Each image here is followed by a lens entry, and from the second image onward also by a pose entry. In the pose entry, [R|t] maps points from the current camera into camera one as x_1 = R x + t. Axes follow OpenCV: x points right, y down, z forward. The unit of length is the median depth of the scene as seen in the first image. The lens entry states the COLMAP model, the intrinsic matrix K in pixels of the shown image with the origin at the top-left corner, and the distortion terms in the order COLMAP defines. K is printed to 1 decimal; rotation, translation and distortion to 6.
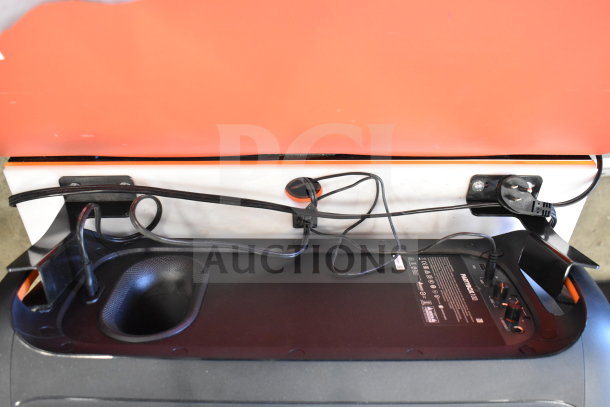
lens RADIAL K [[571.4, 0, 305.0], [0, 571.4, 203.5], [0, 0, 1]] dist [-0.095730, -0.001626]
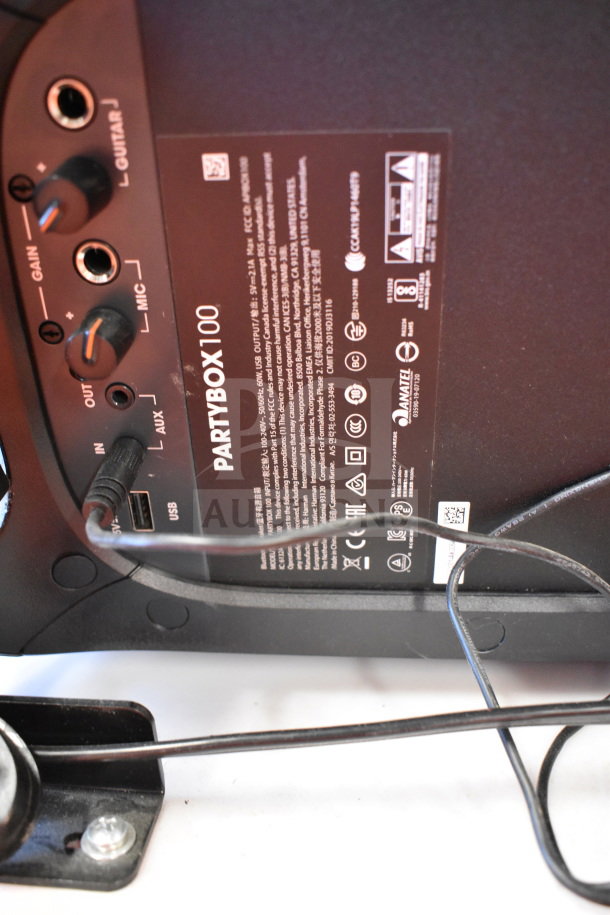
lens RADIAL K [[857.1, 0, 305.0], [0, 857.1, 457.5], [0, 0, 1]] dist [-0.095730, -0.001626]
pose [[-0.997864, -0.009132, 0.064680, 0.228432], [0.042731, -0.840189, 0.540607, -0.087894], [0.049406, 0.542216, 0.838785, 0.707009]]
